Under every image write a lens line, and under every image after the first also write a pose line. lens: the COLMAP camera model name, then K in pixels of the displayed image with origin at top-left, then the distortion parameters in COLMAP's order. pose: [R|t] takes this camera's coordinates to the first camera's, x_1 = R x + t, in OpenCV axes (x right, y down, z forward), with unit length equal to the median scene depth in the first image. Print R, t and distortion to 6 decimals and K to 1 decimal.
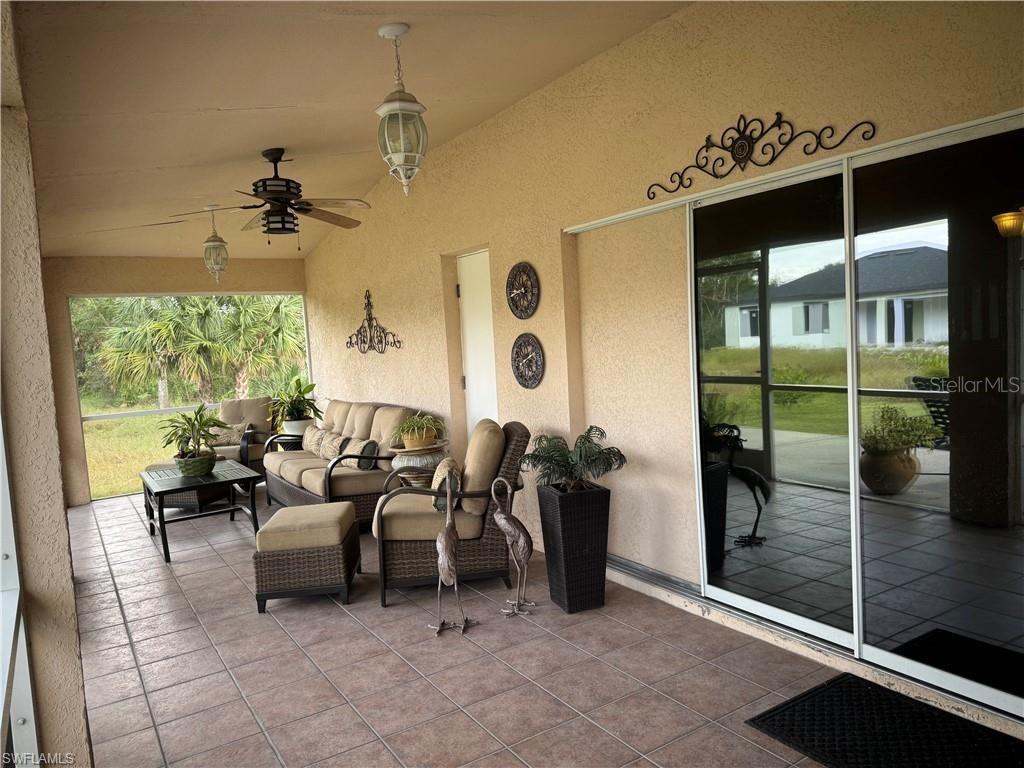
lens RADIAL K [[722.2, 0, 513.3], [0, 722.2, 385.6], [0, 0, 1]] dist [0.065947, -0.083770]
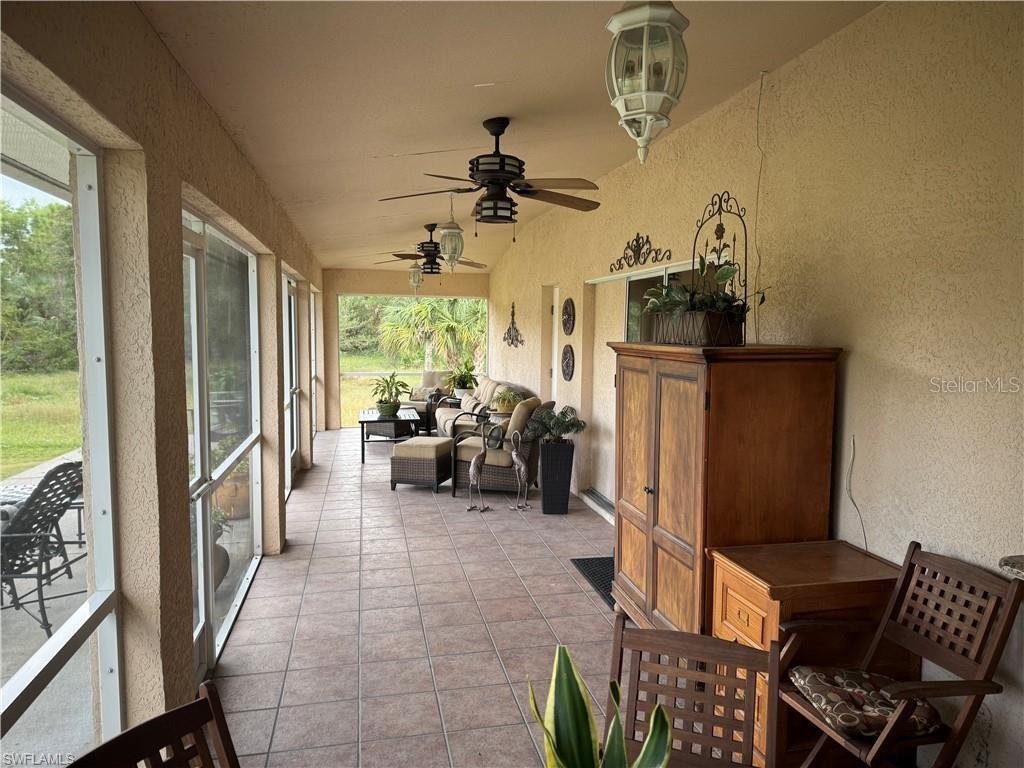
lens RADIAL K [[722.2, 0, 511.4], [0, 722.2, 385.2], [0, 0, 1]] dist [0.065947, -0.083770]
pose [[0.931282, 0.095598, -0.351533, 0.519315], [-0.087962, 0.995411, 0.037669, -0.038452], [0.353521, -0.004159, 0.935417, -0.553658]]
